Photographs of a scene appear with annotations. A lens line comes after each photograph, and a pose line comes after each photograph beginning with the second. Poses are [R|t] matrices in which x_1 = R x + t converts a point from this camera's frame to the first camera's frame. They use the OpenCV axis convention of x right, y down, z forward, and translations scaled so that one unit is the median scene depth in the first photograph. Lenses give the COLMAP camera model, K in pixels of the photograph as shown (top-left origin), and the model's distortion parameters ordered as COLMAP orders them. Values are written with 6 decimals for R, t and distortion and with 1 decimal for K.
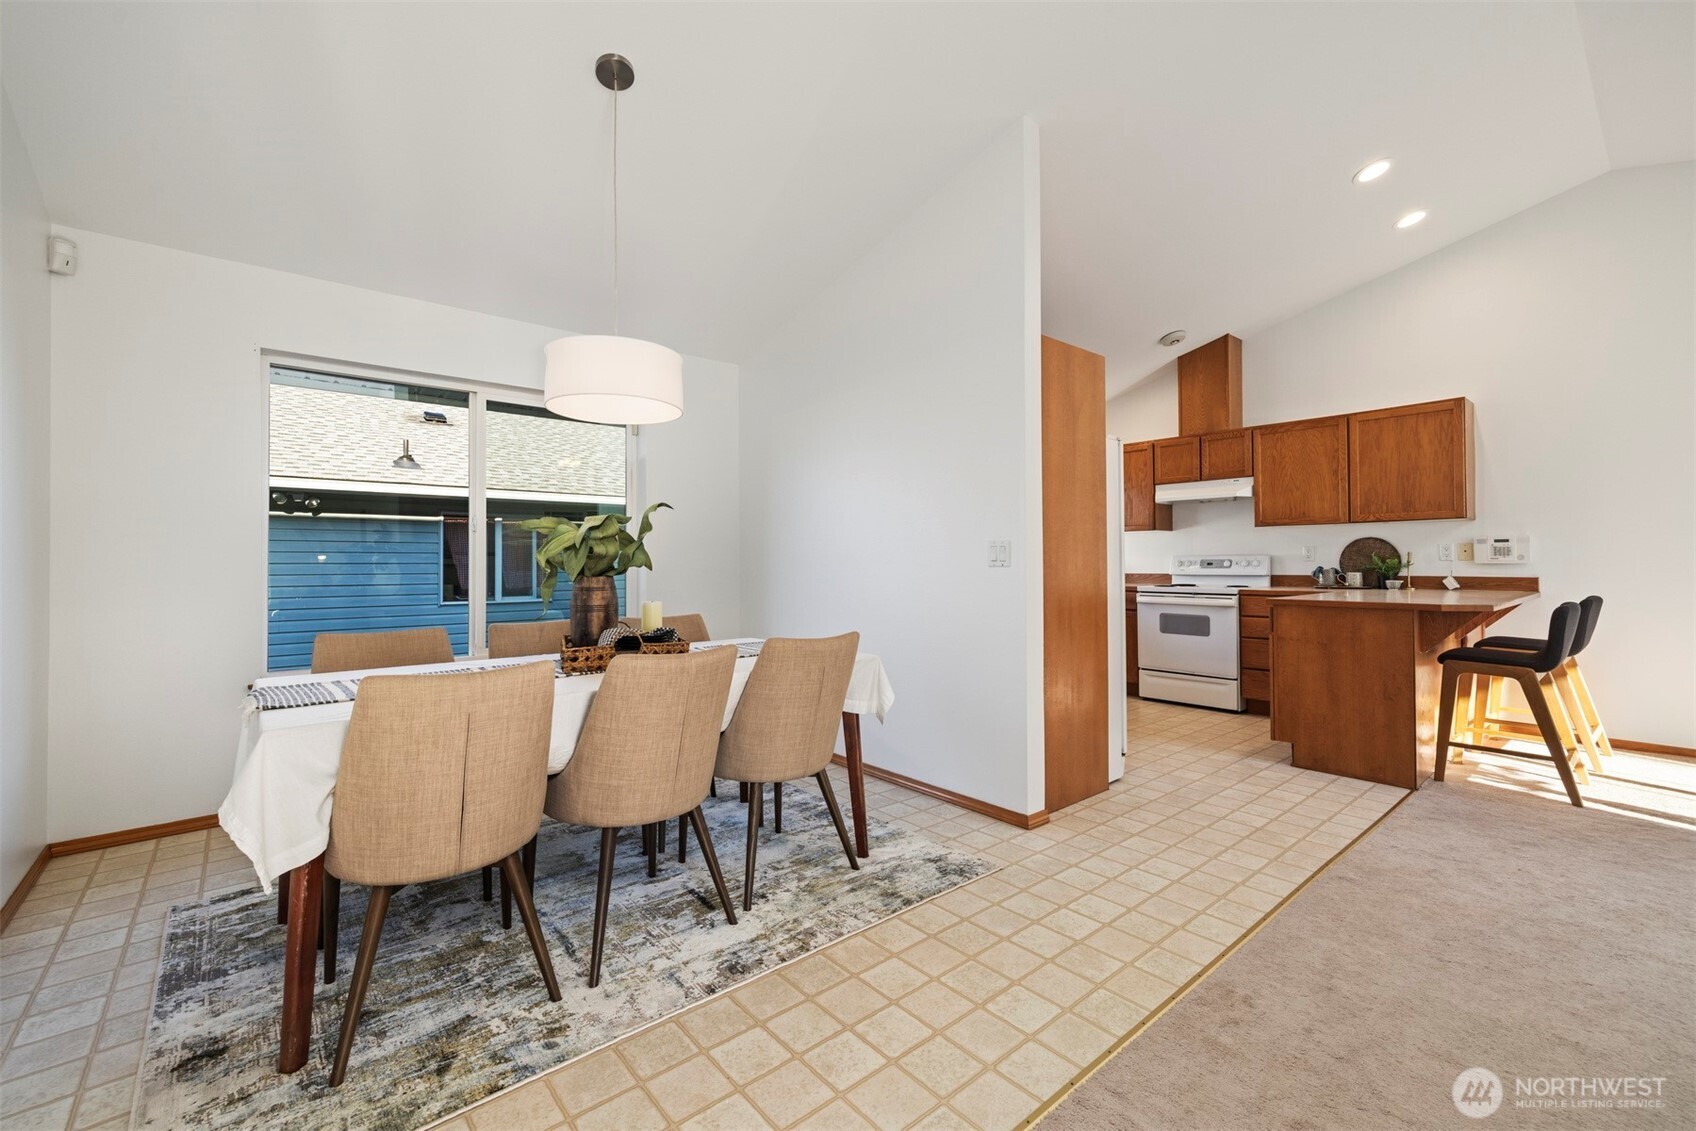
lens RADIAL K [[696.8, 0, 852.3], [0, 696.8, 556.0], [0, 0, 1]] dist [-0.002180, 0.000052]
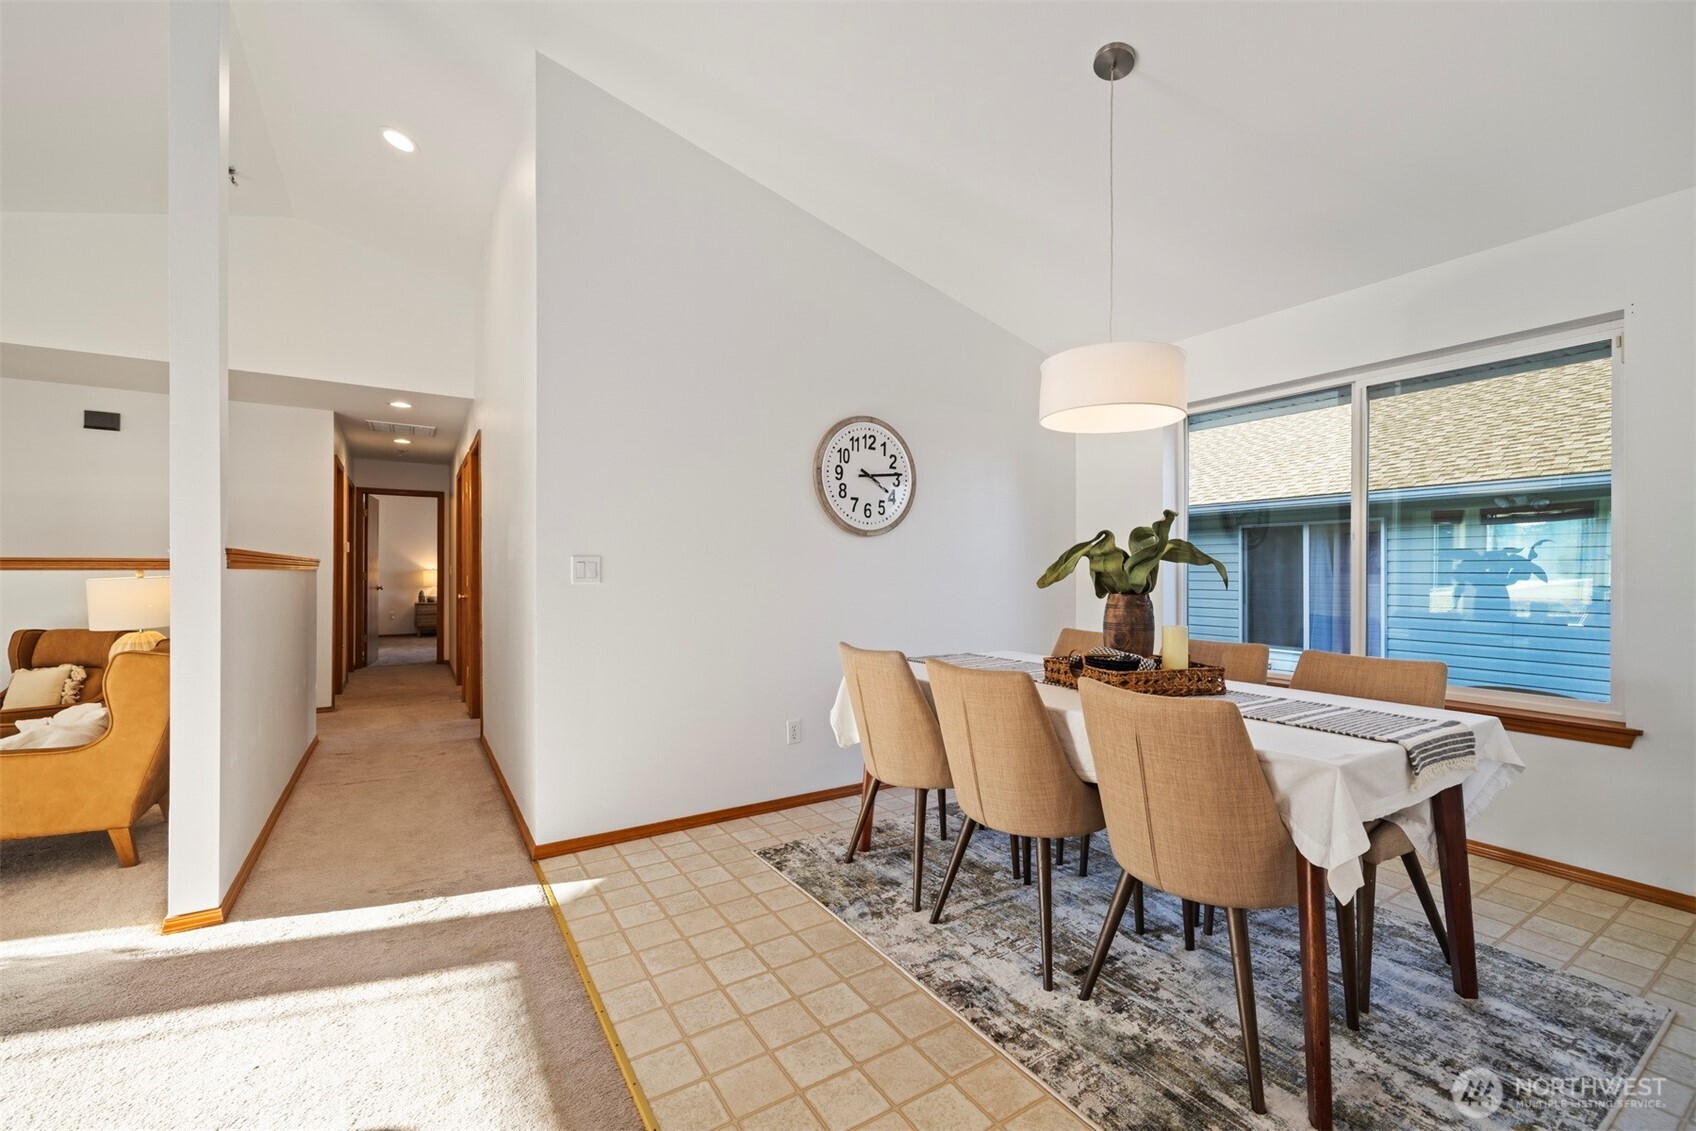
lens RADIAL K [[696.8, 0, 852.6], [0, 696.8, 567.4], [0, 0, 1]] dist [-0.002180, 0.000052]
pose [[-0.130035, 0.000002, -0.991509, 0.765002], [0.006173, 0.999981, -0.000807, -0.007437], [0.991490, -0.006225, -0.130033, 0.905863]]
